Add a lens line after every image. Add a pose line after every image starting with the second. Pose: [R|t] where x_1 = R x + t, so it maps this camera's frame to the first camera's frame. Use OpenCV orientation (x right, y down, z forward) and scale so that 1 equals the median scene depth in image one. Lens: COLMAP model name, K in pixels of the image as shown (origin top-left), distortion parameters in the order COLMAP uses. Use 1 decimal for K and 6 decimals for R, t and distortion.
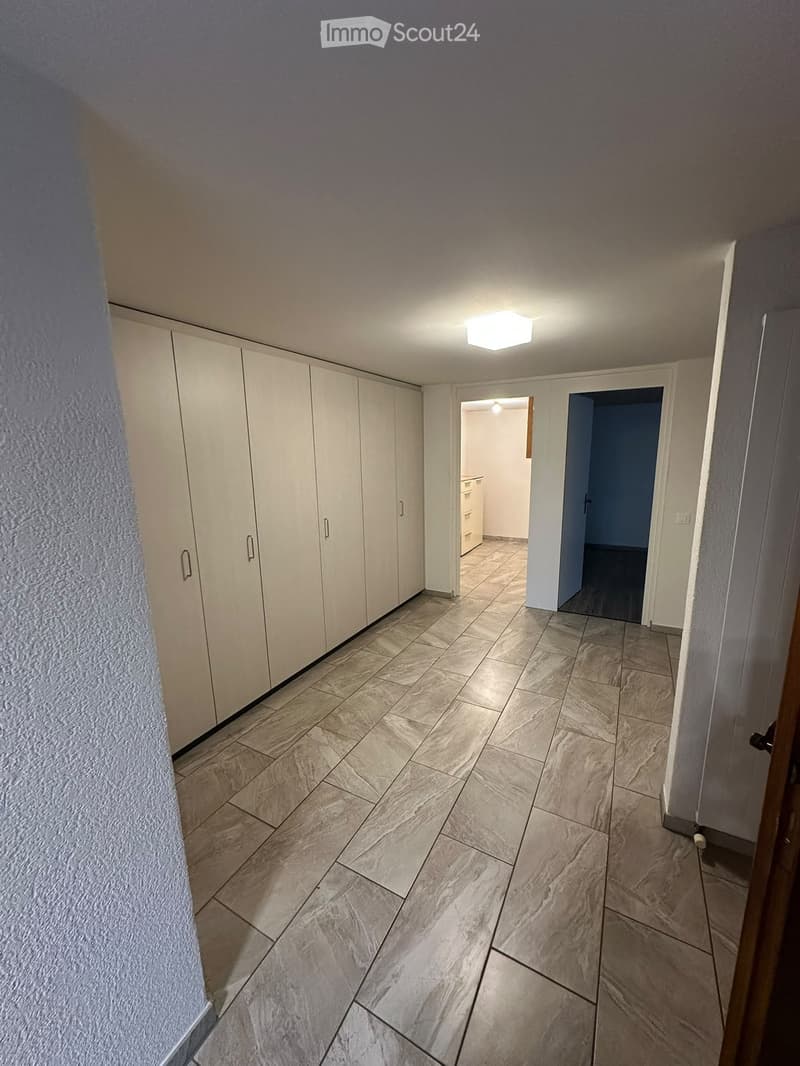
lens RADIAL K [[425.6, 0, 400.2], [0, 425.6, 534.0], [0, 0, 1]] dist [-0.001763, -0.000197]
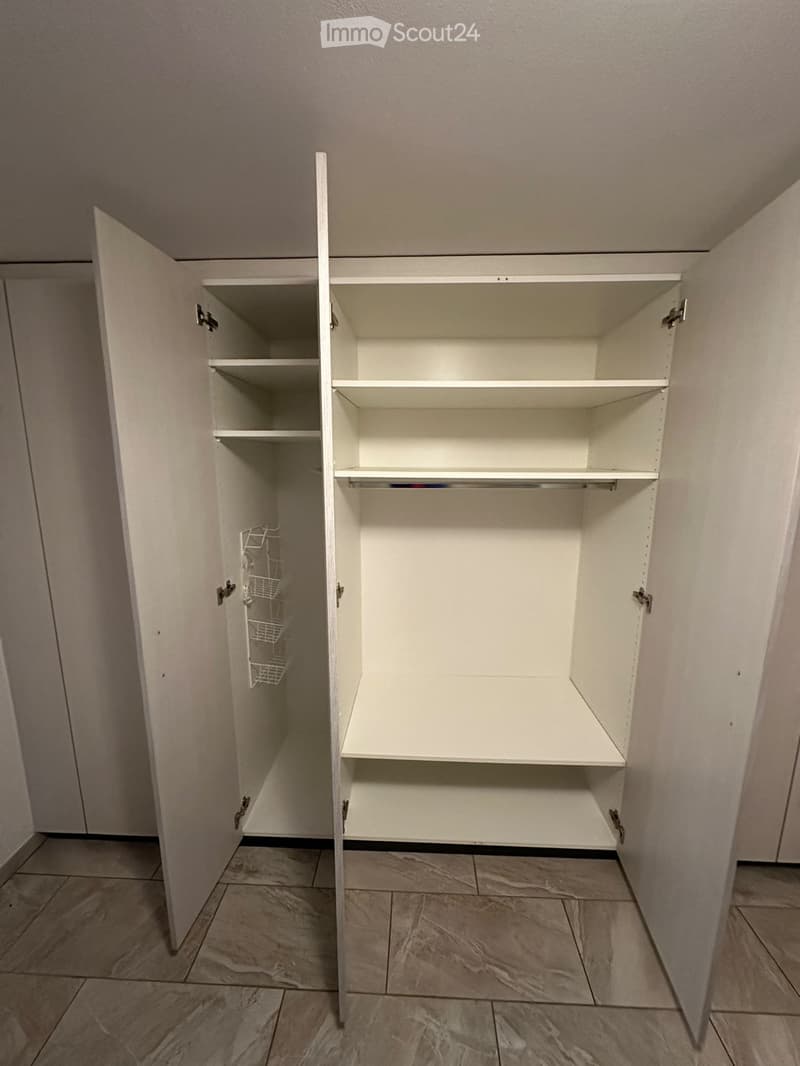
lens RADIAL K [[425.6, 0, 399.9], [0, 425.6, 533.7], [0, 0, 1]] dist [-0.001763, -0.000197]
pose [[0.447954, 0.182489, -0.875234, 0.169385], [-0.186787, 0.976447, 0.107992, -0.133602], [0.874327, 0.115107, 0.471490, 0.654839]]
